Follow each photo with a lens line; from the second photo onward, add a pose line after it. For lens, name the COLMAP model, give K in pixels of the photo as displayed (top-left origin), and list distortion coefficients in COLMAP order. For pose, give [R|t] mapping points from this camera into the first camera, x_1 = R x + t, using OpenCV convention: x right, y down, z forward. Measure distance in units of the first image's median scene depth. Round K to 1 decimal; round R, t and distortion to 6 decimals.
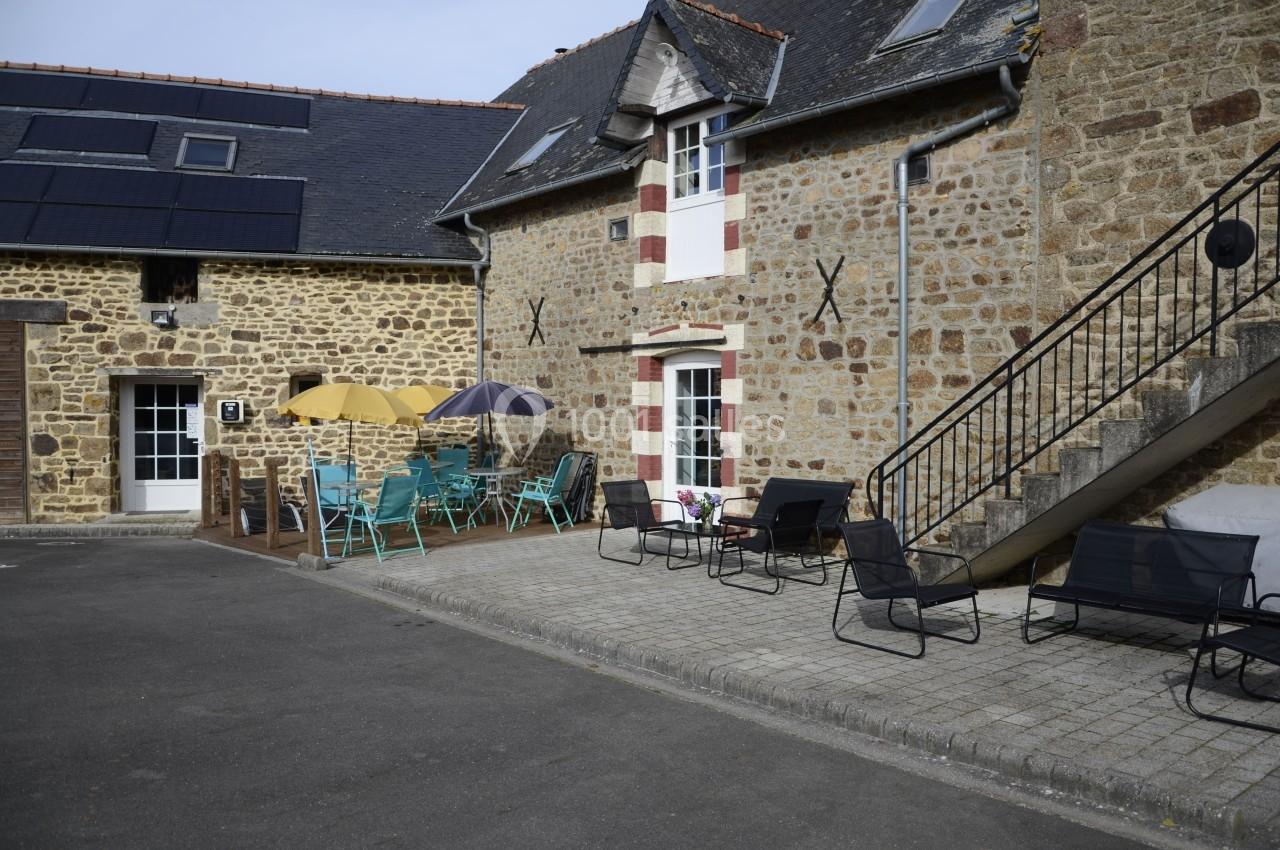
lens RADIAL K [[1001.4, 0, 640.0], [0, 1001.4, 425.0], [0, 0, 1]] dist [-0.016171, -0.008636]
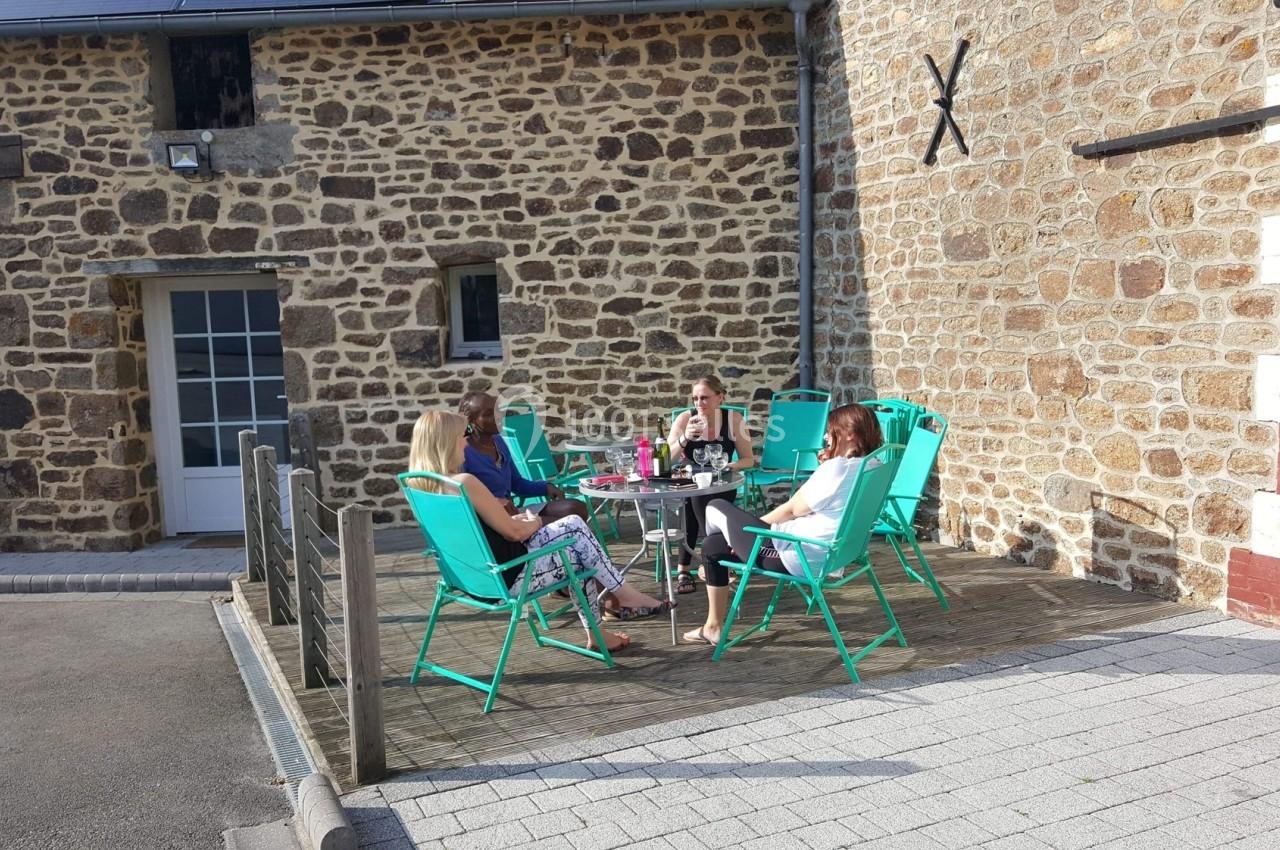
lens RADIAL K [[1110.0, 0, 635.9], [0, 1110.0, 451.8], [0, 0, 1]] dist [0.121588, -0.223172]
pose [[0.961046, -0.002222, -0.276378, -0.098835], [0.028369, 0.995479, 0.090643, -0.002887], [0.274927, -0.094953, 0.956765, 0.495939]]
